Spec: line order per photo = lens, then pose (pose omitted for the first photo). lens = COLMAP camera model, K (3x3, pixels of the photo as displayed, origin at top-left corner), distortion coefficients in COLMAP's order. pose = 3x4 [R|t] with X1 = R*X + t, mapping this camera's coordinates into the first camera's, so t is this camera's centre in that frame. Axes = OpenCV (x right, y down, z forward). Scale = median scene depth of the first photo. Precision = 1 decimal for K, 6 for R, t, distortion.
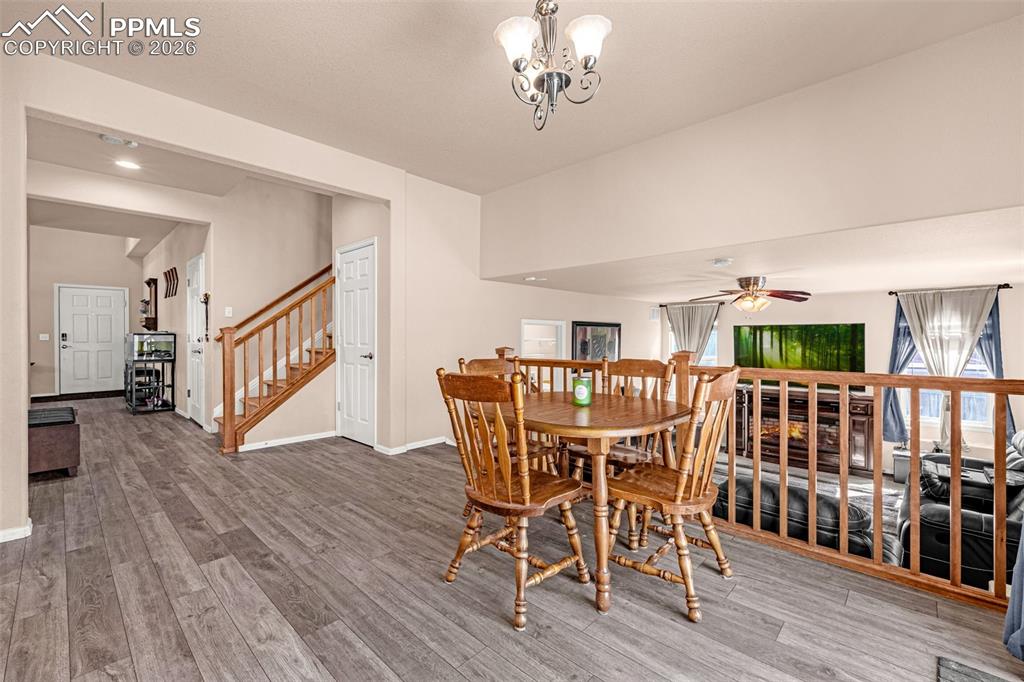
lens RADIAL K [[432.4, 0, 535.4], [0, 432.4, 341.3], [0, 0, 1]] dist [0.000244, -0.000434]
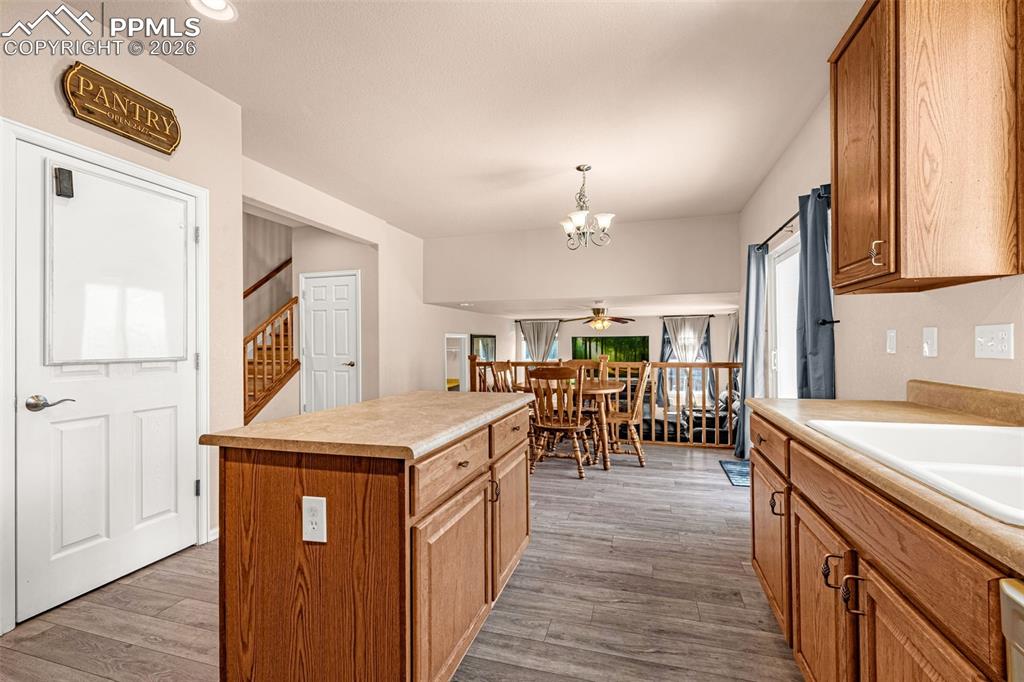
lens RADIAL K [[433.0, 0, 512.0], [0, 433.0, 341.0], [0, 0, 1]] dist [0.000367, 0.000107]
pose [[0.909497, -0.005995, 0.415668, -0.393274], [0.013328, 0.999802, -0.014743, -0.006039], [-0.415498, 0.018949, 0.909397, -0.272919]]
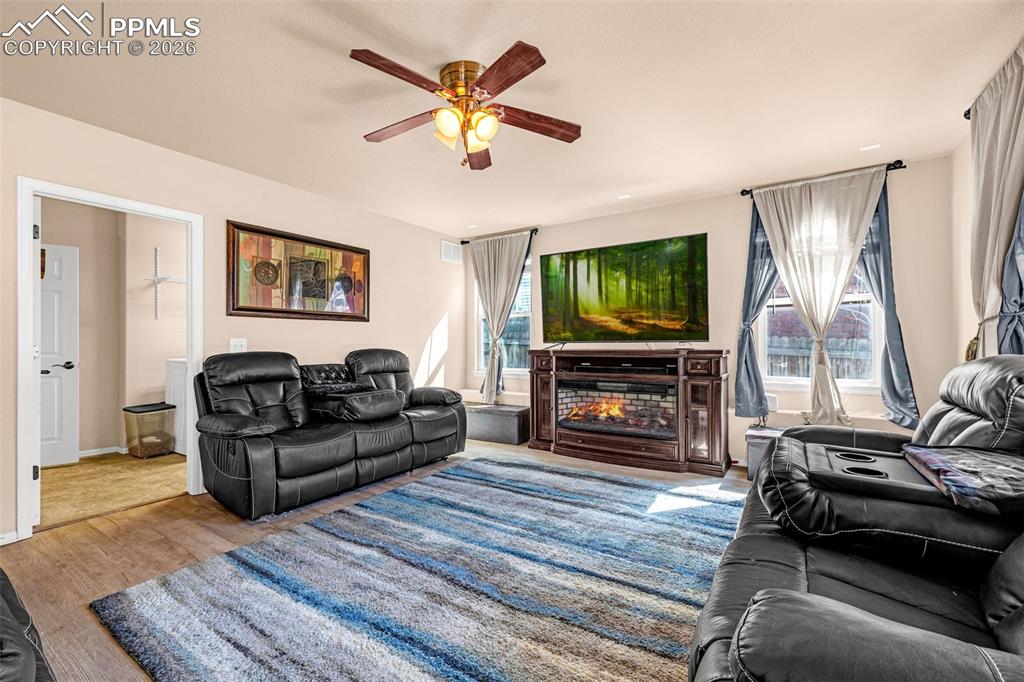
lens RADIAL K [[440.3, 0, 530.6], [0, 440.3, 342.1], [0, 0, 1]] dist [0.000967, 0.000309]
pose [[0.982467, -0.006413, 0.186328, 0.395788], [0.007358, 0.999963, -0.004377, 0.124555], [-0.186293, 0.005671, 0.982478, 0.423641]]
